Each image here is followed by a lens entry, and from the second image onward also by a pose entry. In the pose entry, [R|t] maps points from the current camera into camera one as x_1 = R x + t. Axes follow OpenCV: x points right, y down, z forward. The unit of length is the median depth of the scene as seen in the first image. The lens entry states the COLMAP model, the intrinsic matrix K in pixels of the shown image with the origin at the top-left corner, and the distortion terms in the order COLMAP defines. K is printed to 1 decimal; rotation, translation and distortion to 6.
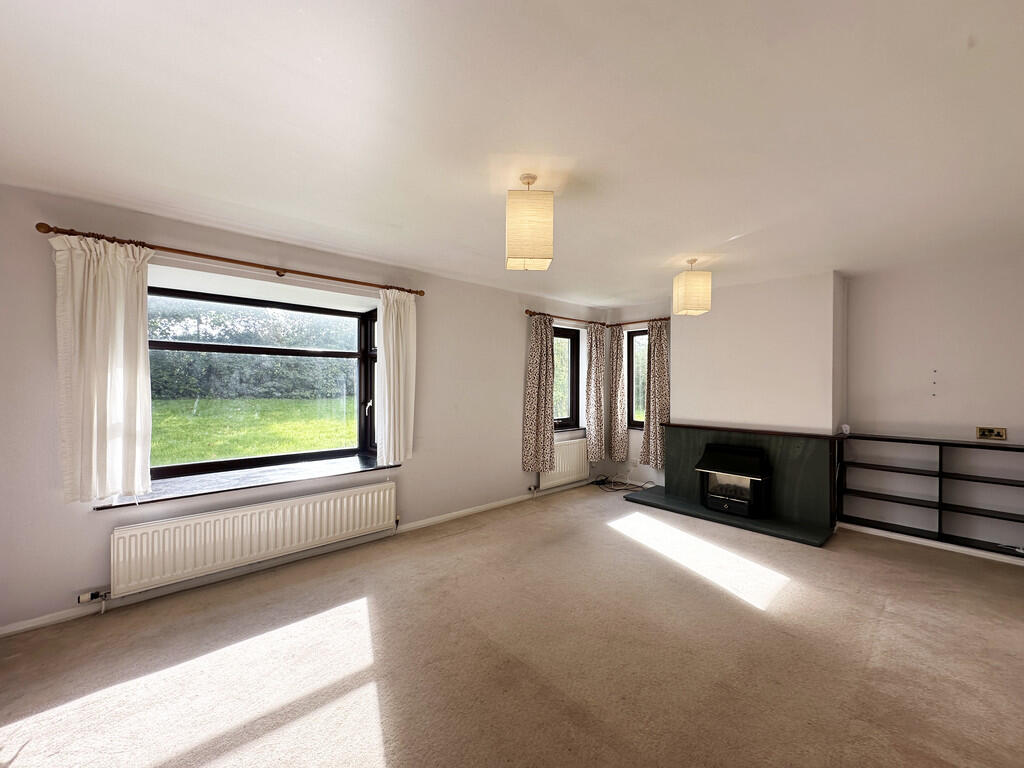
lens RADIAL K [[408.4, 0, 512.0], [0, 408.4, 384.0], [0, 0, 1]] dist [-0.001174, 0.000157]
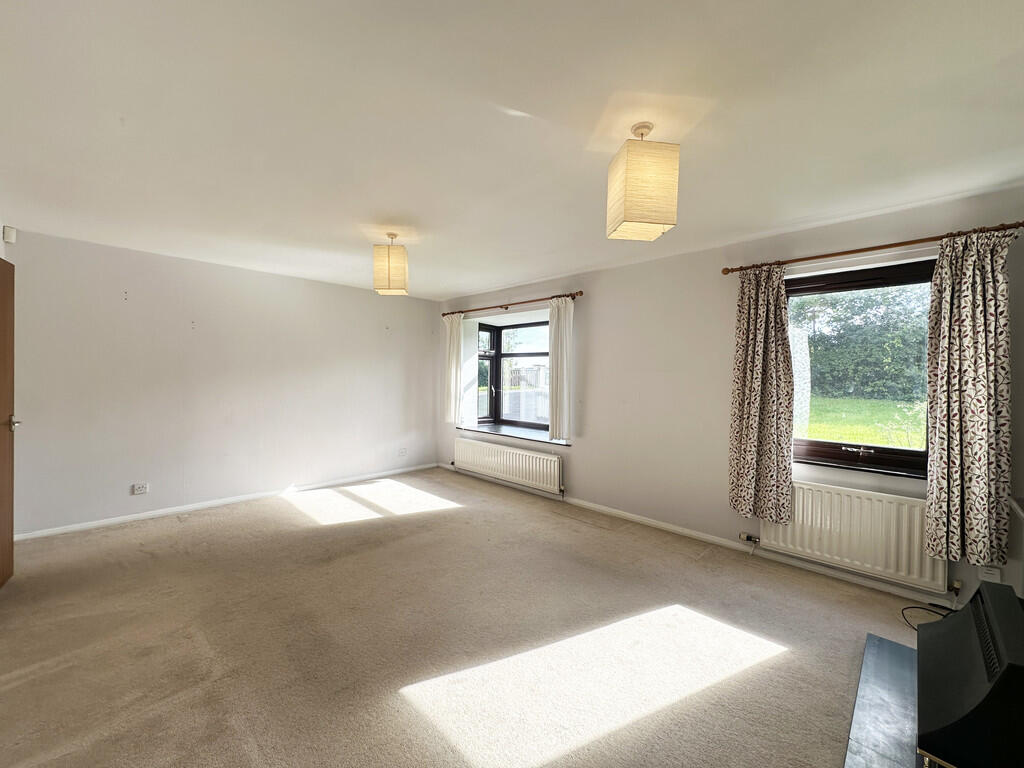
lens RADIAL K [[408.6, 0, 512.7], [0, 408.6, 404.1], [0, 0, 1]] dist [-0.000822, -0.000030]
pose [[0.059487, 0.075162, -0.995395, 0.840258], [-0.004181, 0.997171, 0.075046, -0.010484], [0.998220, -0.000302, 0.059633, 0.730519]]
